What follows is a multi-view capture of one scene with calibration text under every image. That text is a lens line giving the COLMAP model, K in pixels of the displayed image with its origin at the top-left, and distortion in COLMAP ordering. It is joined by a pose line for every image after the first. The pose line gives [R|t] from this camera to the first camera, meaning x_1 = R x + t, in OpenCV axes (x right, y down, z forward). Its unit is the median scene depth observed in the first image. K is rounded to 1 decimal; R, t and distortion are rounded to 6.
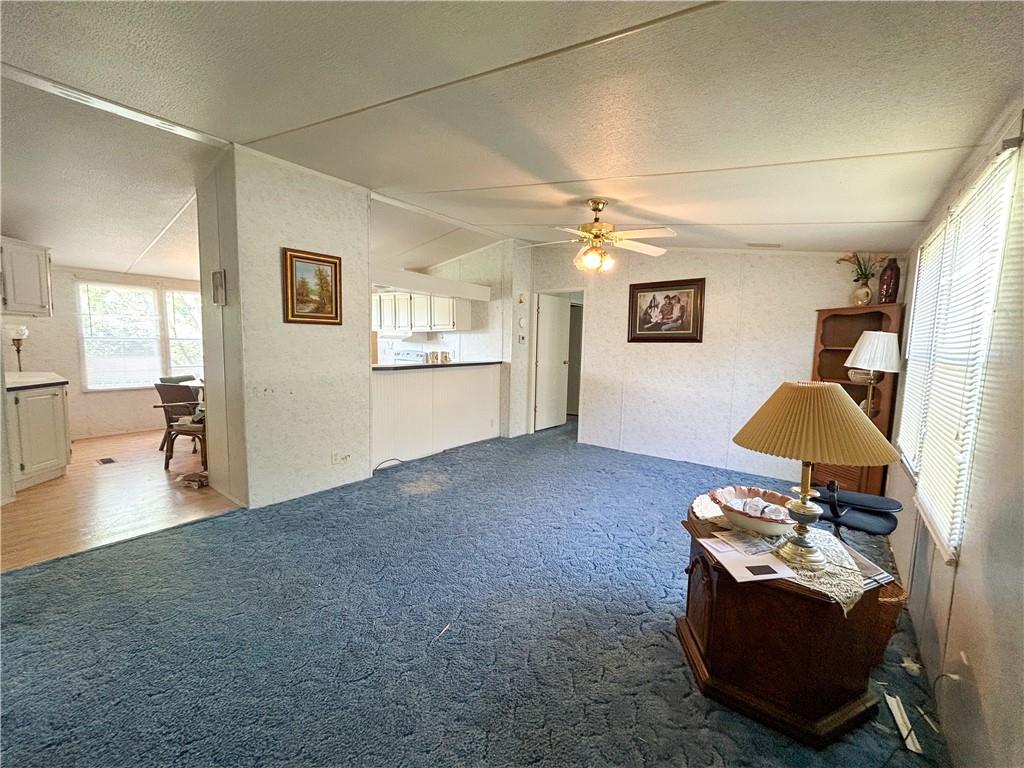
lens RADIAL K [[413.7, 0, 511.7], [0, 413.7, 384.6], [0, 0, 1]] dist [-0.000759, 0.000481]
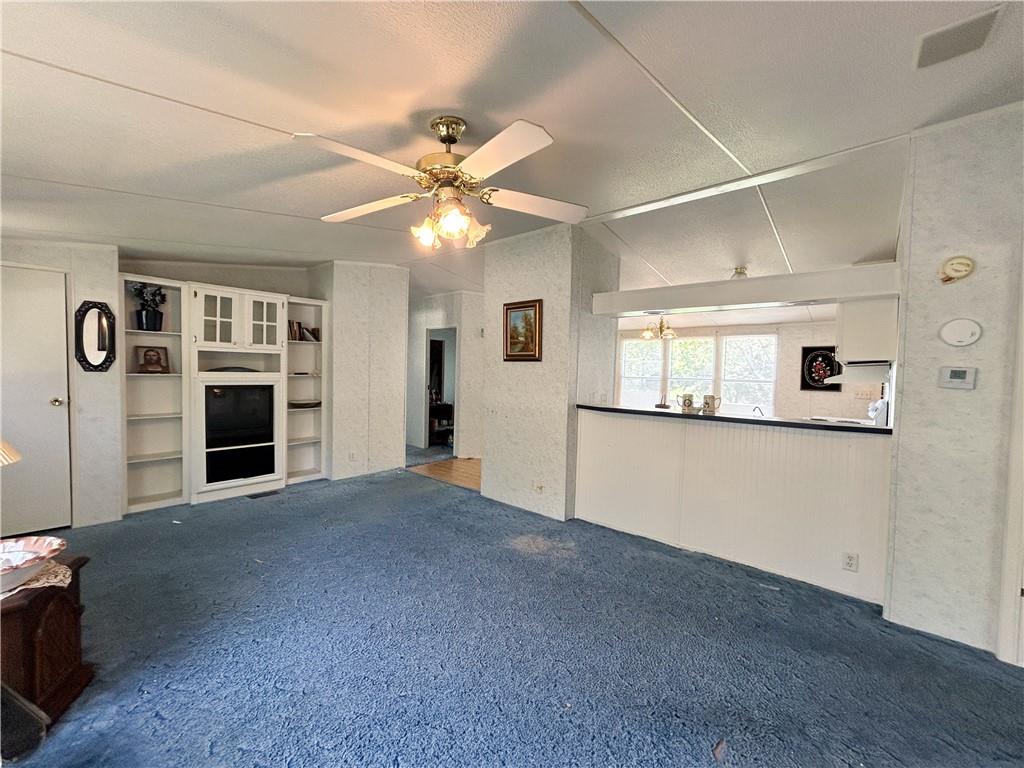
lens RADIAL K [[415.8, 0, 511.4], [0, 415.8, 385.1], [0, 0, 1]] dist [-0.000997, 0.000308]
pose [[-0.056181, 0.015963, -0.998293, 0.700293], [-0.126610, 0.991686, 0.022982, -0.103529], [0.990360, 0.127685, -0.053693, 1.045363]]
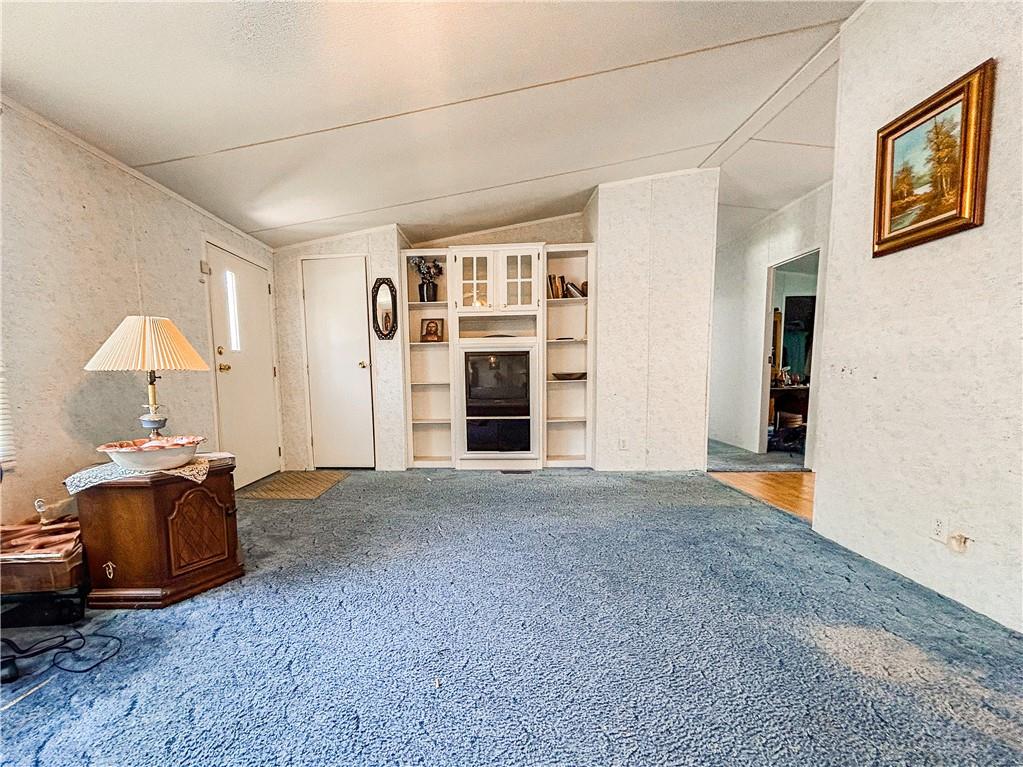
lens RADIAL K [[451.6, 0, 463.1], [0, 451.6, 420.7], [0, 0, 1]] dist [-0.000428, -0.000268]
pose [[-0.825471, 0.047978, -0.562402, 0.308710], [-0.059418, 0.983459, 0.171110, 0.005237], [0.561309, 0.174663, -0.808966, 1.173503]]
